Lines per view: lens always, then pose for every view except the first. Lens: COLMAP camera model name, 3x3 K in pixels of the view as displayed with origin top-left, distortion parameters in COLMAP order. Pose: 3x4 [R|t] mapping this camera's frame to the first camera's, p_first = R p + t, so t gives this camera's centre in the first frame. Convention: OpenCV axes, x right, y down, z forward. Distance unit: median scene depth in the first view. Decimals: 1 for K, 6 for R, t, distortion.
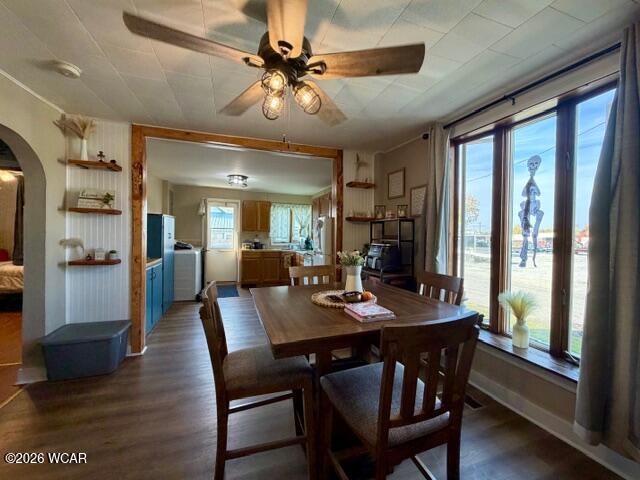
lens RADIAL K [[258.2, 0, 321.5], [0, 258.2, 237.7], [0, 0, 1]] dist [-0.002063, 0.000216]
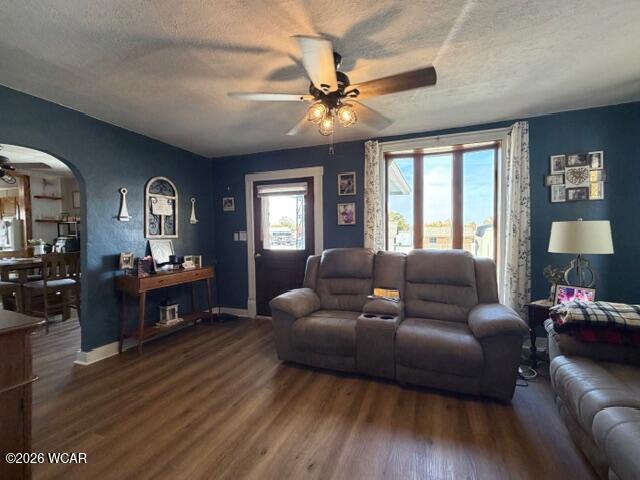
lens RADIAL K [[288.4, 0, 314.4], [0, 288.4, 240.9], [0, 0, 1]] dist [0.002208, -0.000564]
pose [[0.662291, -0.035692, 0.748396, -0.078908], [0.025206, 0.999361, 0.025354, 0.034390], [-0.748823, 0.002072, 0.662767, -1.178895]]
